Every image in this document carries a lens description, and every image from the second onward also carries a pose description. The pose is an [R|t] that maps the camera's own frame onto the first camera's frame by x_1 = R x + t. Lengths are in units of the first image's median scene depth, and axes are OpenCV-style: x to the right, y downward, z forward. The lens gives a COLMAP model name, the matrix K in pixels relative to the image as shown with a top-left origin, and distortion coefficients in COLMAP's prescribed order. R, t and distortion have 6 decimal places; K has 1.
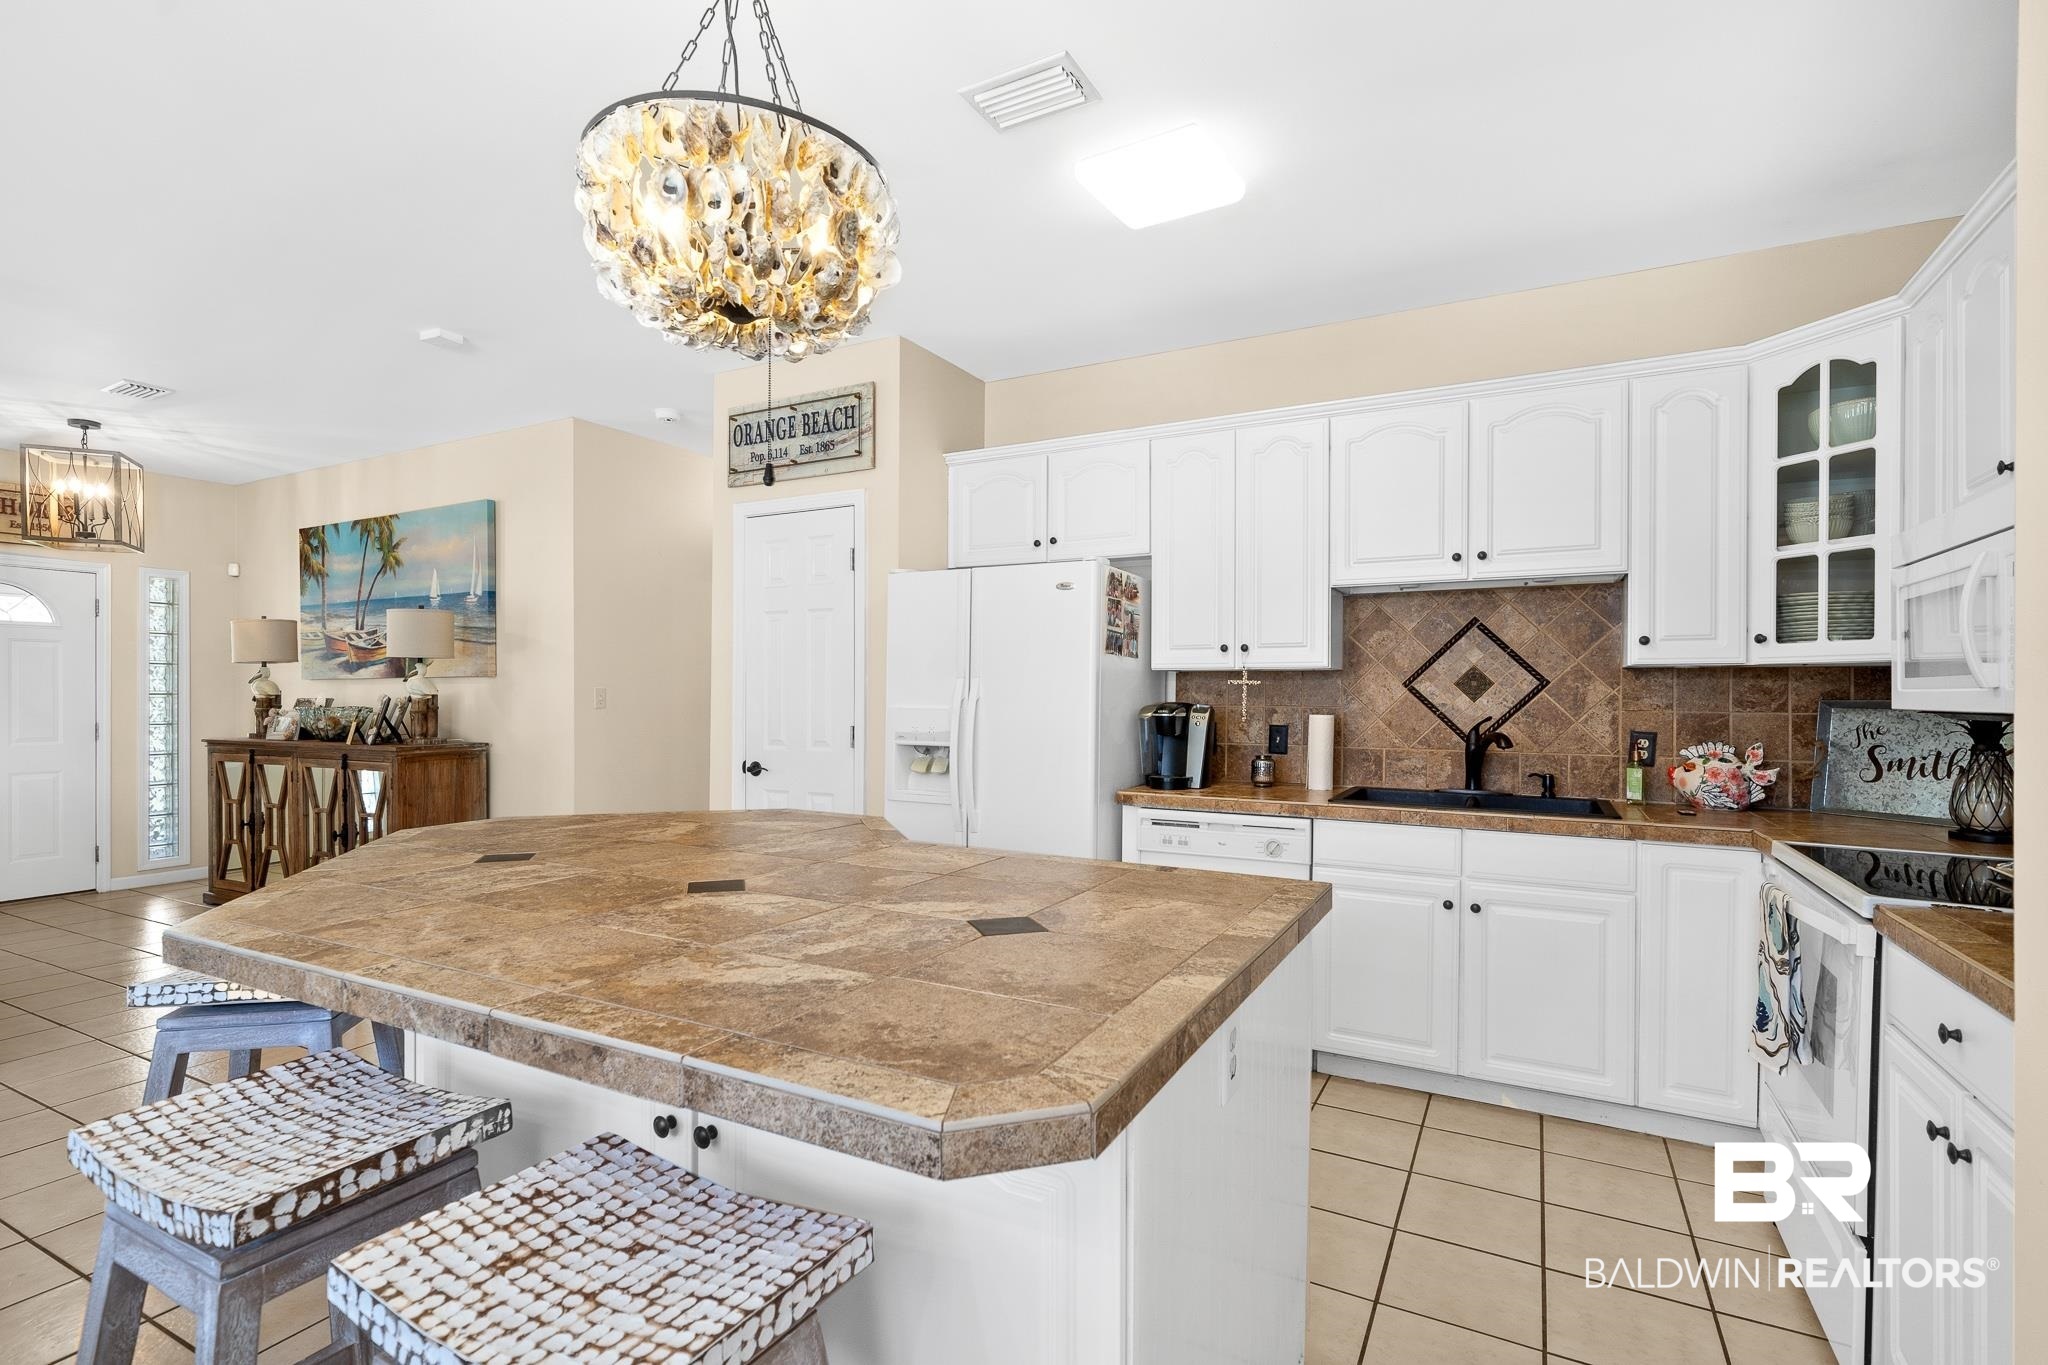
lens RADIAL K [[962.3, 0, 1023.6], [0, 962.3, 702.4], [0, 0, 1]] dist [-0.001317, 0.000094]
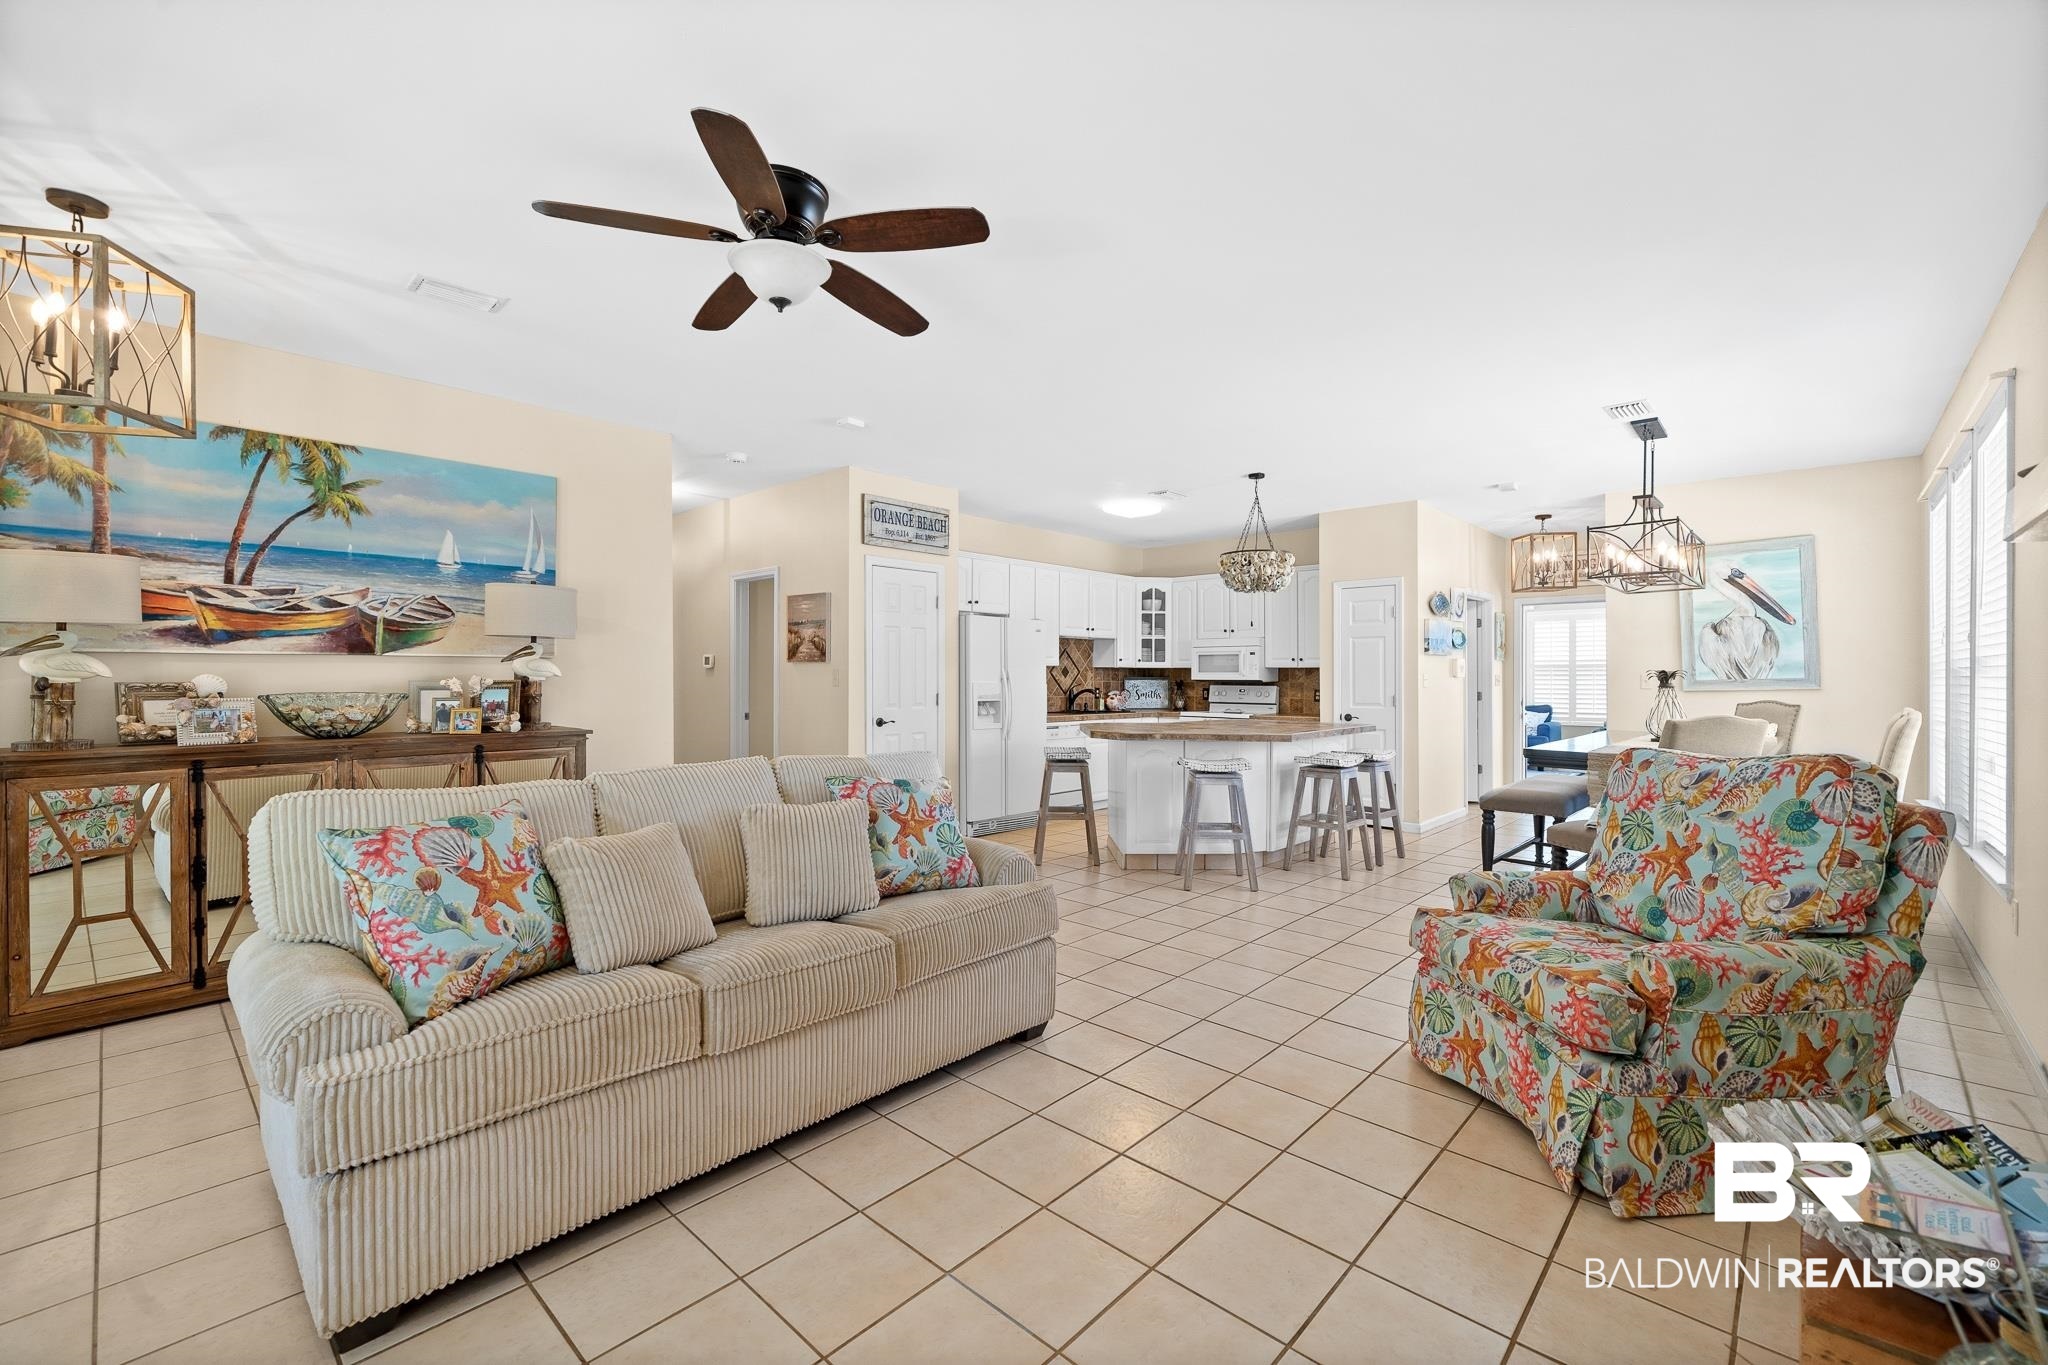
lens RADIAL K [[837.2, 0, 1033.6], [0, 837.2, 679.7], [0, 0, 1]] dist [-0.001394, -0.000082]
pose [[0.255151, -0.005973, 0.966883, -1.852973], [0.005912, 0.999972, 0.004617, -0.008929], [-0.966883, 0.004538, 0.255179, 0.463705]]
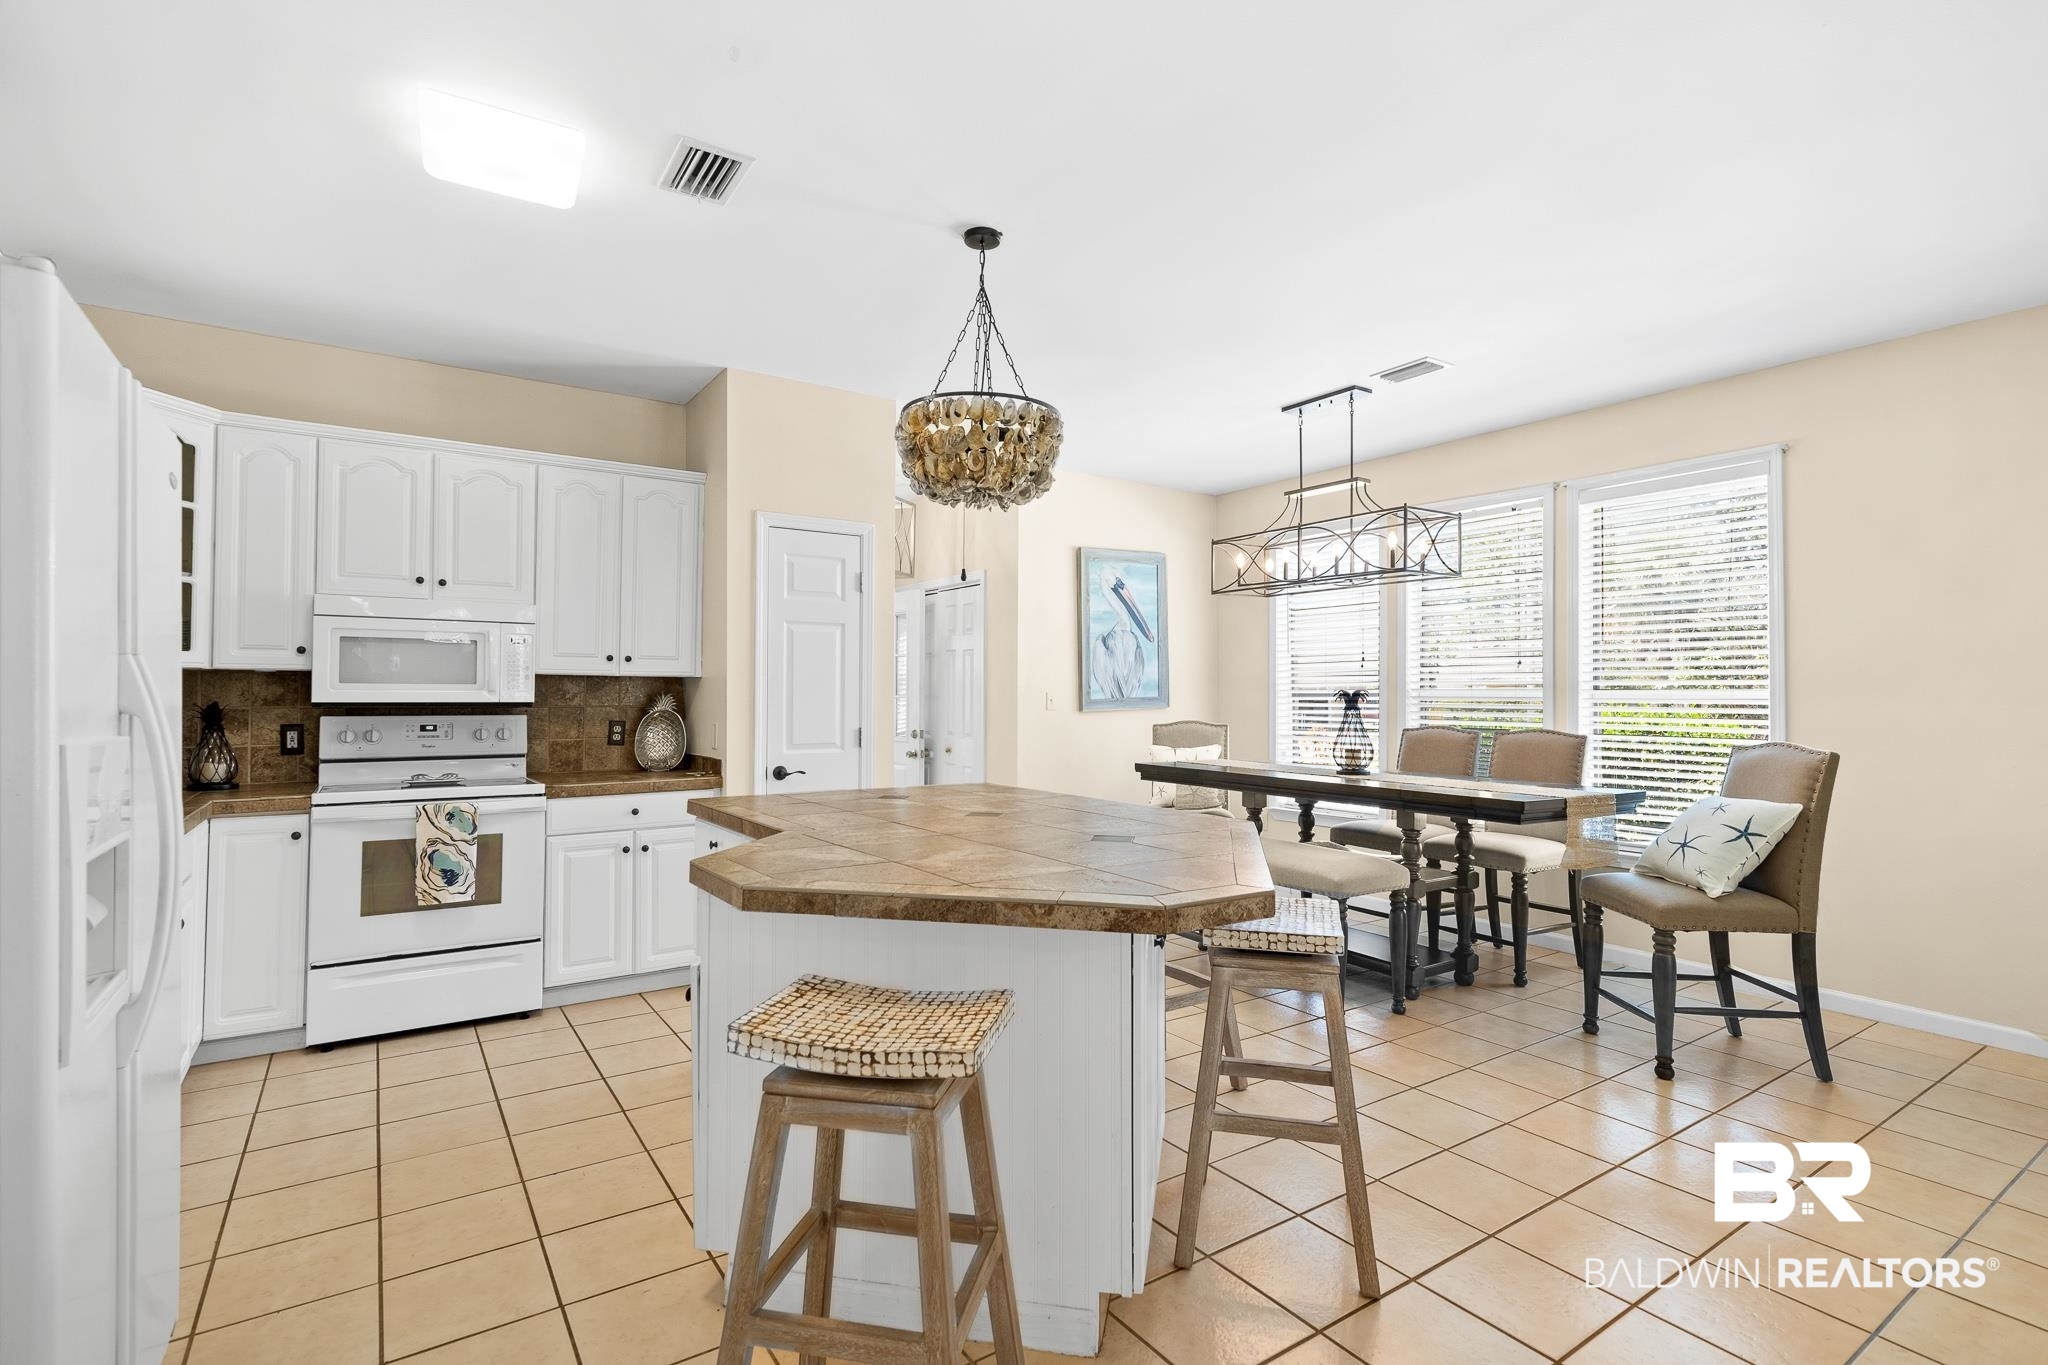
lens RADIAL K [[962.3, 0, 1020.4], [0, 962.3, 671.8], [0, 0, 1]] dist [-0.001317, 0.000094]
pose [[-0.879742, 0.003878, 0.475436, -0.550337], [-0.003603, 0.999884, -0.014822, -0.015580], [-0.475438, -0.014752, -0.879626, 1.174239]]
